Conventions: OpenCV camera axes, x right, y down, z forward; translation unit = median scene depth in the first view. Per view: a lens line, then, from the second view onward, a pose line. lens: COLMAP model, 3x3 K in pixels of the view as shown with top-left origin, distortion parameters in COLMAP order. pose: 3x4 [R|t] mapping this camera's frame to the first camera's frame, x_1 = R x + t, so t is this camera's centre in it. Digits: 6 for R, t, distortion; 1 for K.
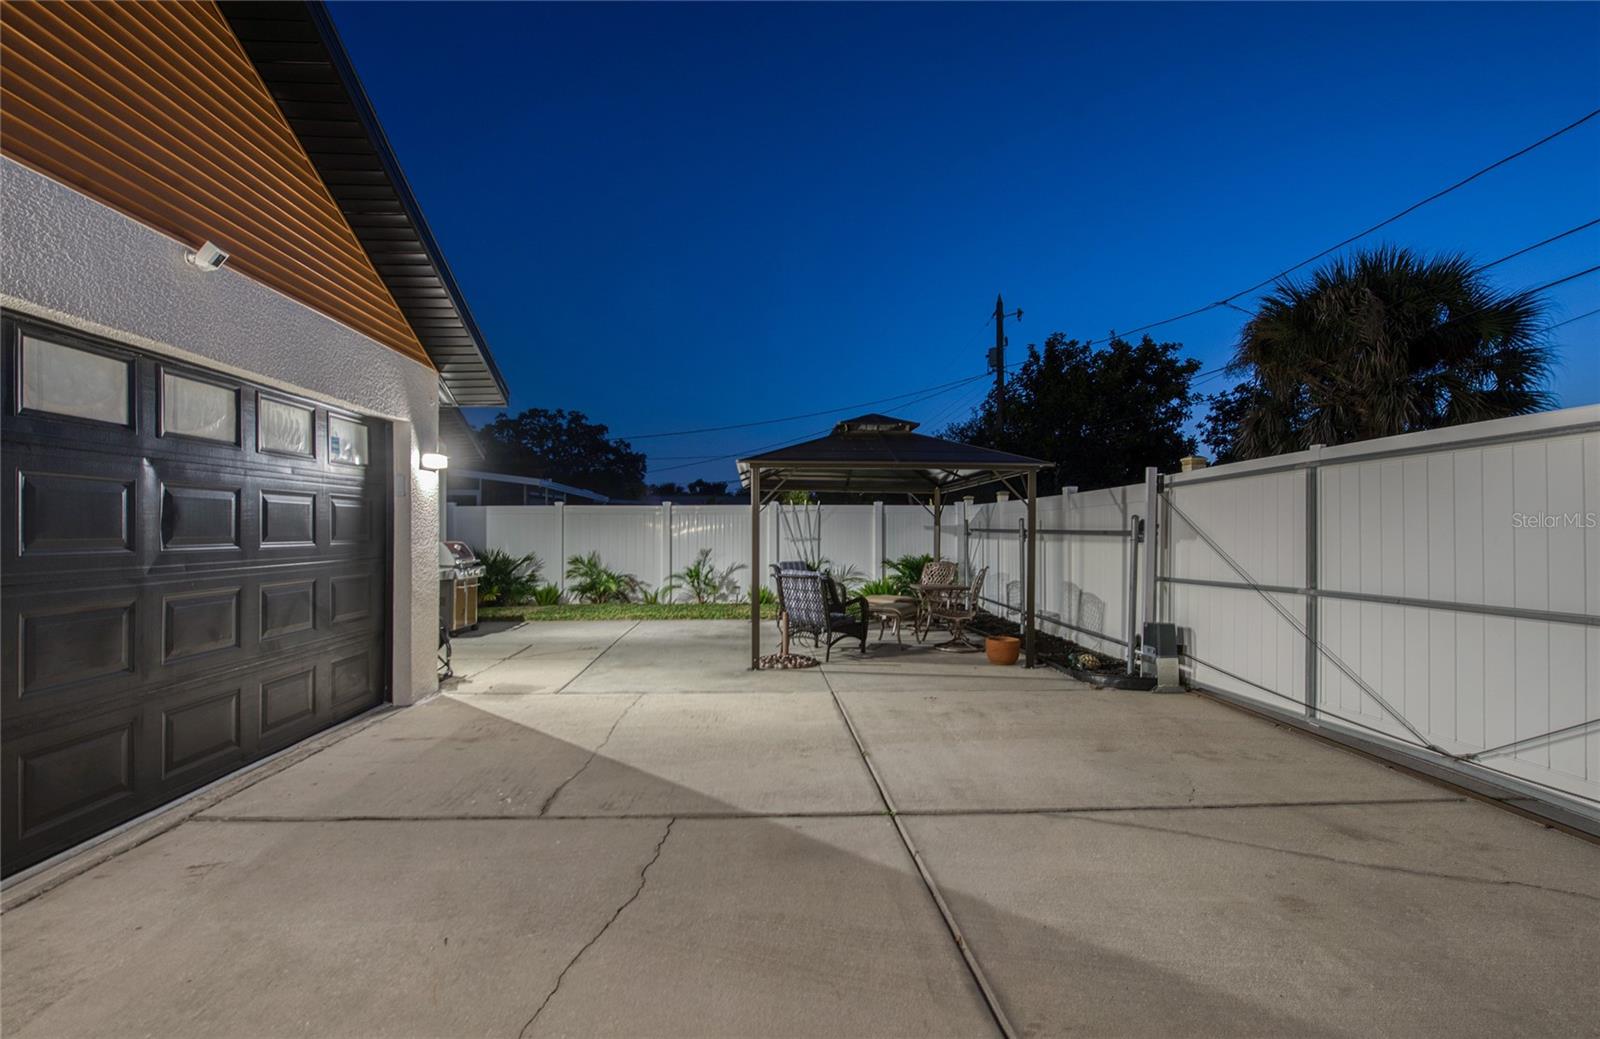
lens RADIAL K [[752.8, 0, 800.0], [0, 752.8, 519.5], [0, 0, 1]] dist [0.001729, 0.000275]
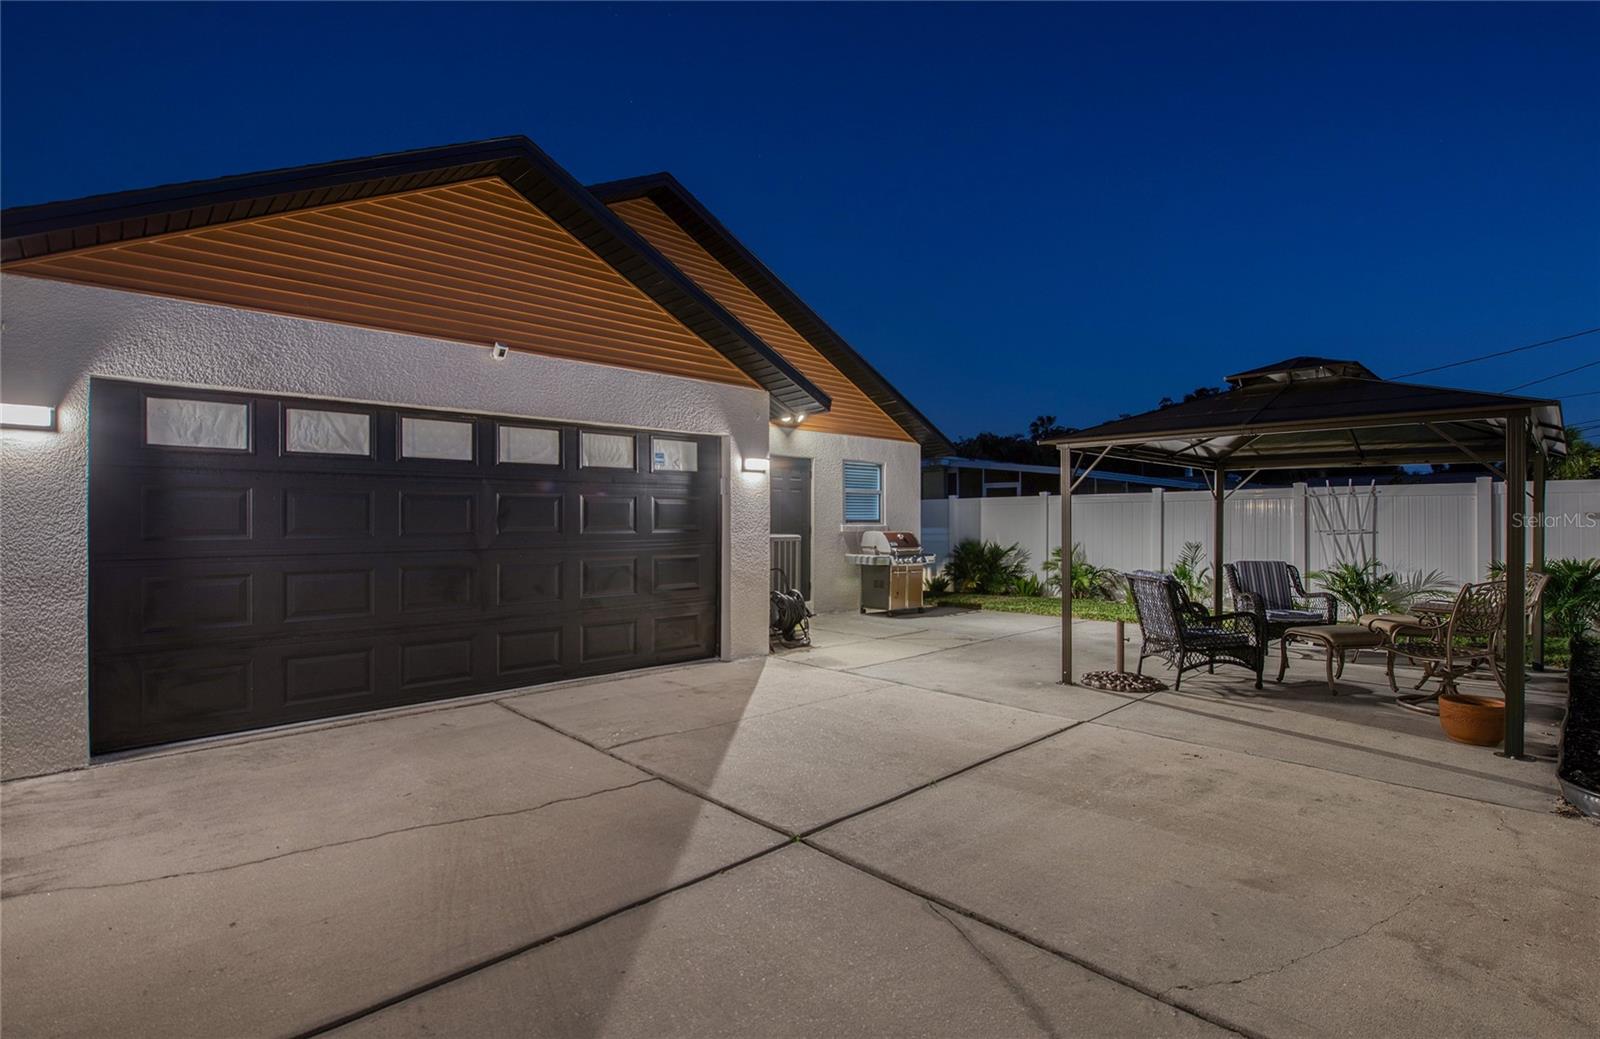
lens RADIAL K [[762.2, 0, 800.0], [0, 762.2, 519.5], [0, 0, 1]] dist [-0.001565, 0.000001]
pose [[0.642436, -0.003715, -0.766330, 0.527059], [0.013604, 0.999886, 0.006557, 0.003484], [0.766218, -0.014638, 0.642413, 0.273977]]
